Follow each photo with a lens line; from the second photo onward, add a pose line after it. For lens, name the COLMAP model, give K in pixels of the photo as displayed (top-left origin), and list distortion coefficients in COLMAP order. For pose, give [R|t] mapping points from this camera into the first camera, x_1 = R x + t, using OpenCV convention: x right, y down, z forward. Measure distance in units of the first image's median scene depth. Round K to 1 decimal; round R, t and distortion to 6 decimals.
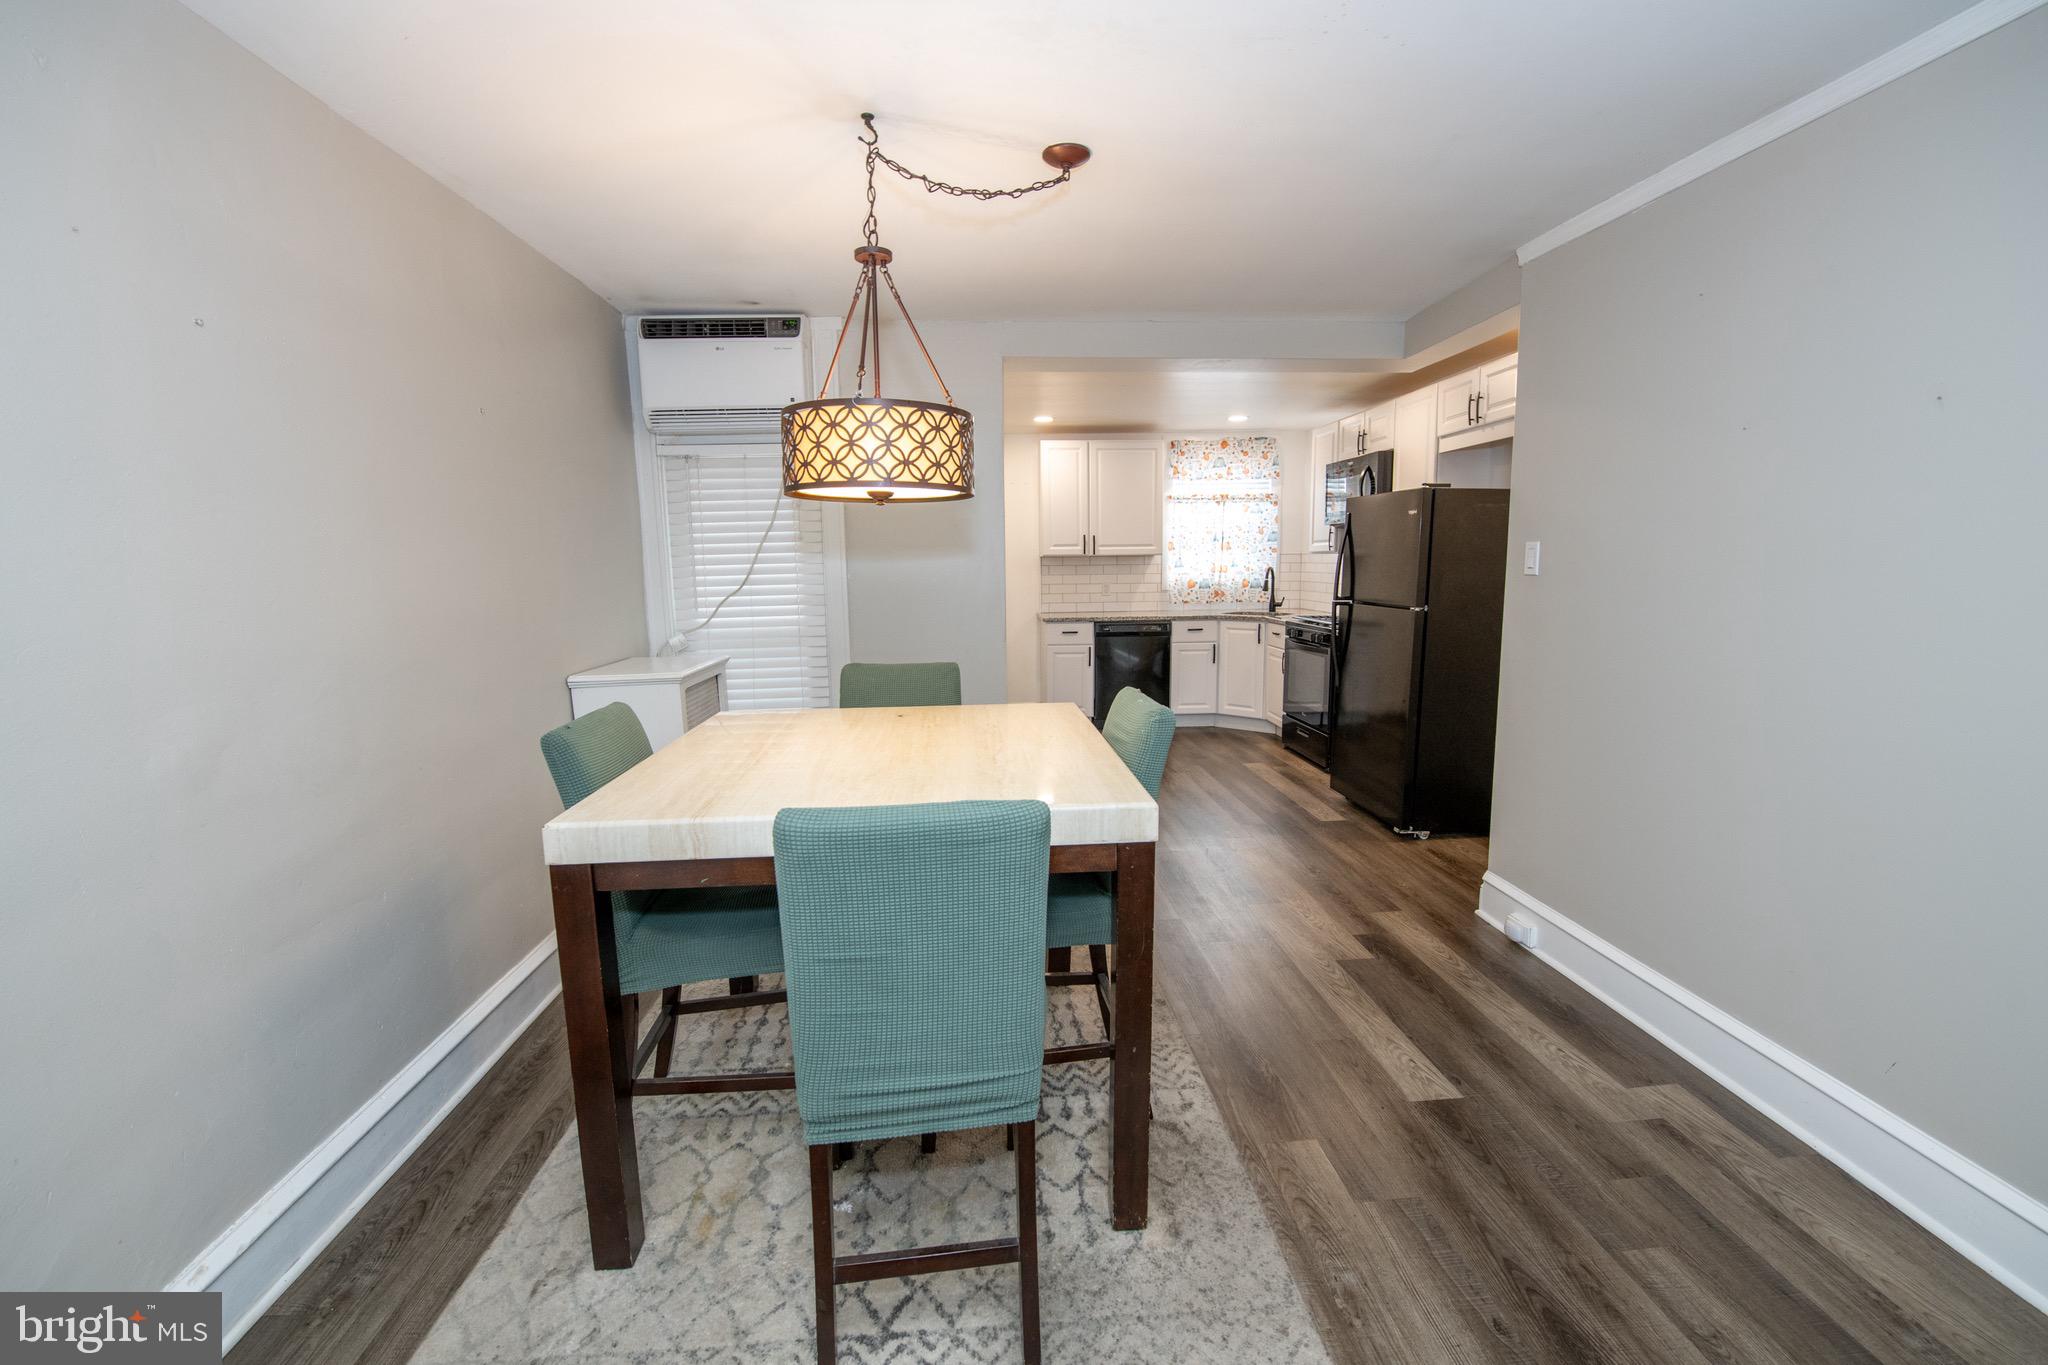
lens RADIAL K [[833.4, 0, 1031.0], [0, 833.4, 675.9], [0, 0, 1]] dist [-0.017479, -0.000301]
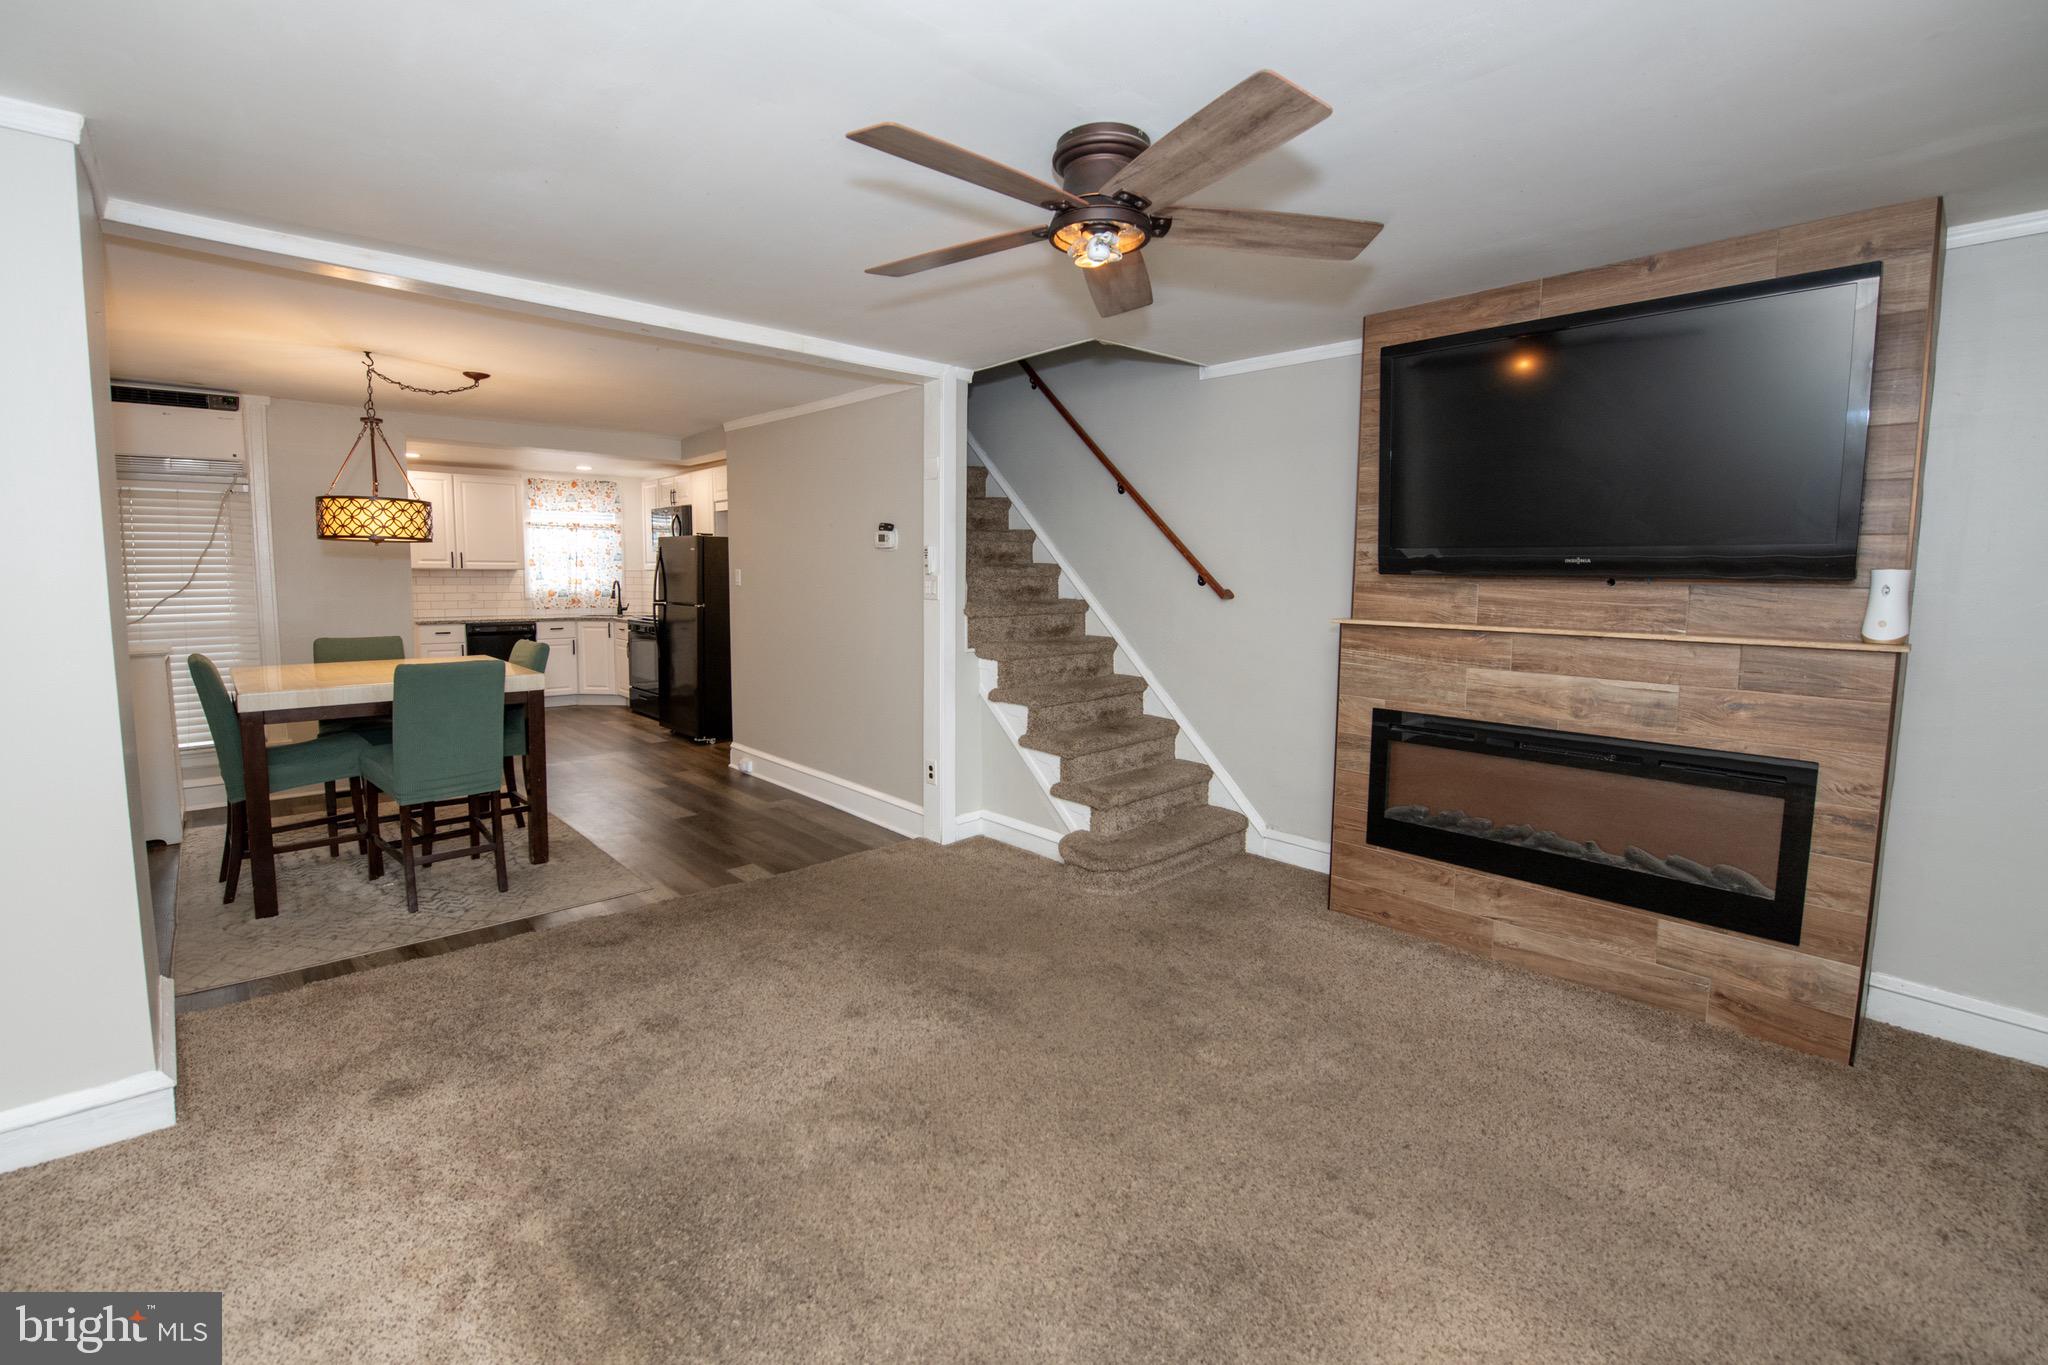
lens RADIAL K [[871.0, 0, 988.6], [0, 871.0, 652.5], [0, 0, 1]] dist [-0.017644, -0.000571]
pose [[0.791508, -0.036230, 0.610084, -0.130628], [0.066172, 0.997453, -0.026615, 0.086405], [-0.607566, 0.061436, 0.791890, -0.649967]]
